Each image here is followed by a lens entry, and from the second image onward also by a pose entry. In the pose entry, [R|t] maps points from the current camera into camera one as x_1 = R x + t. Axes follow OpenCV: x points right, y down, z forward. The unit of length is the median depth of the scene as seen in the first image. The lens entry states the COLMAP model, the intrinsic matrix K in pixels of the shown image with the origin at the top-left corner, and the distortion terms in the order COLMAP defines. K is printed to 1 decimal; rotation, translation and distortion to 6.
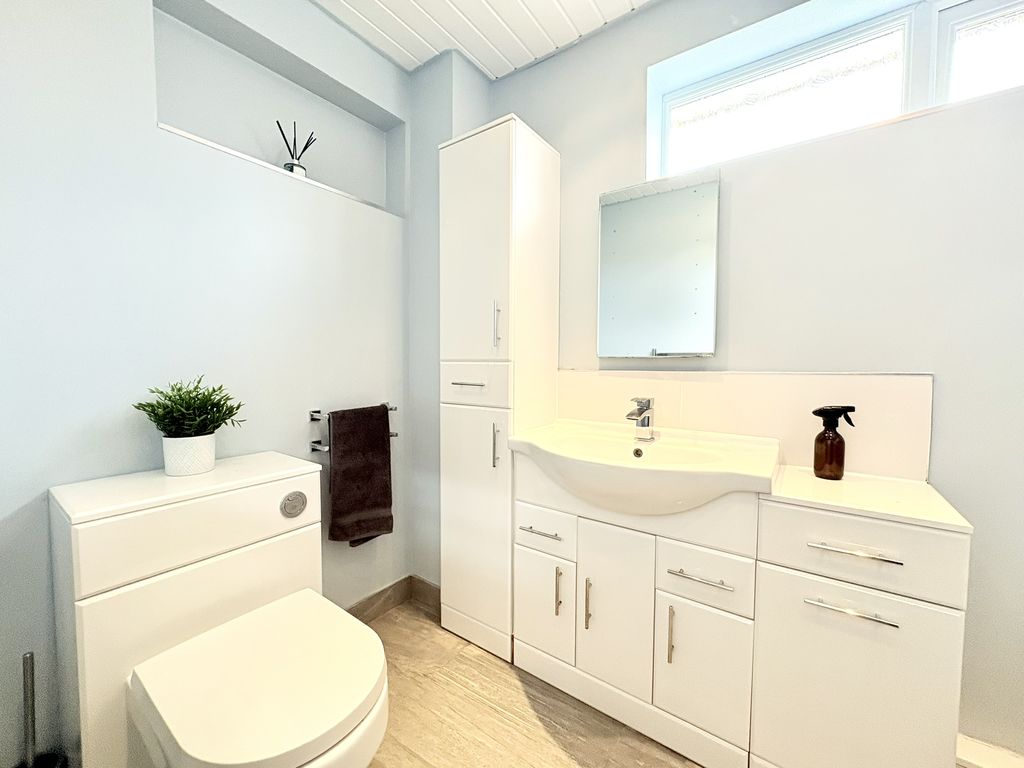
lens RADIAL K [[409.1, 0, 514.6], [0, 409.1, 379.8], [0, 0, 1]] dist [0.008841, 0.000213]
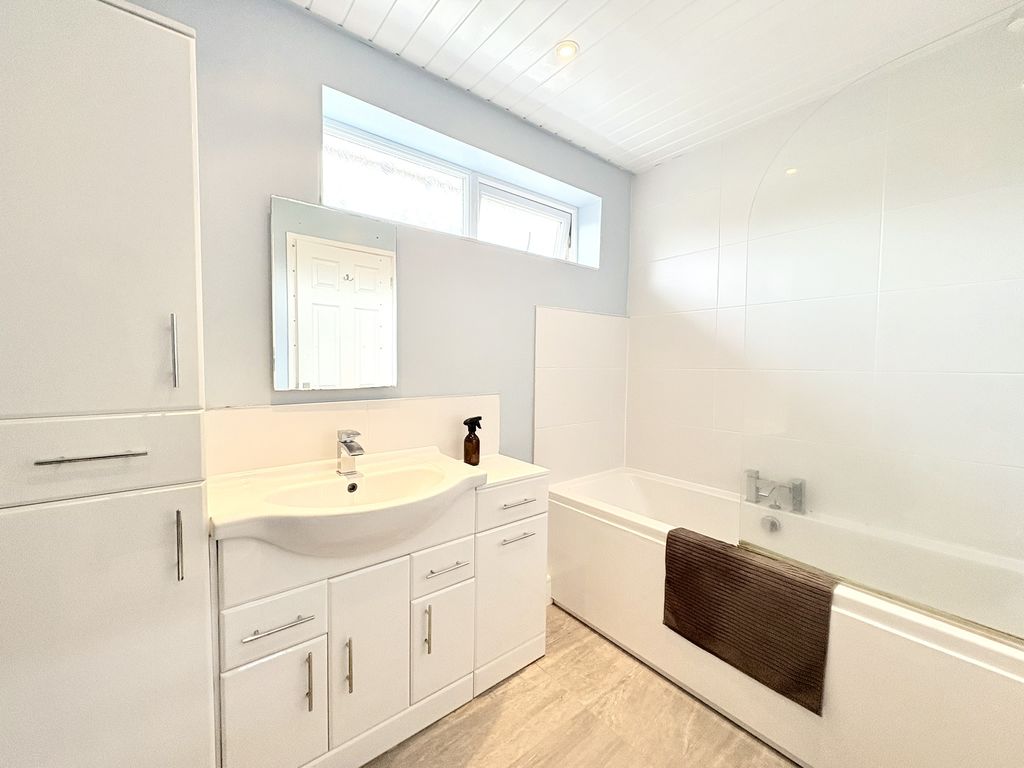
lens RADIAL K [[409.1, 0, 513.6], [0, 409.1, 383.9], [0, 0, 1]] dist [0.008841, 0.000213]
pose [[0.280138, -0.050724, 0.958619, -0.624857], [0.038626, 0.998390, 0.041541, -0.116813], [-0.959182, 0.025391, 0.281646, 0.410939]]
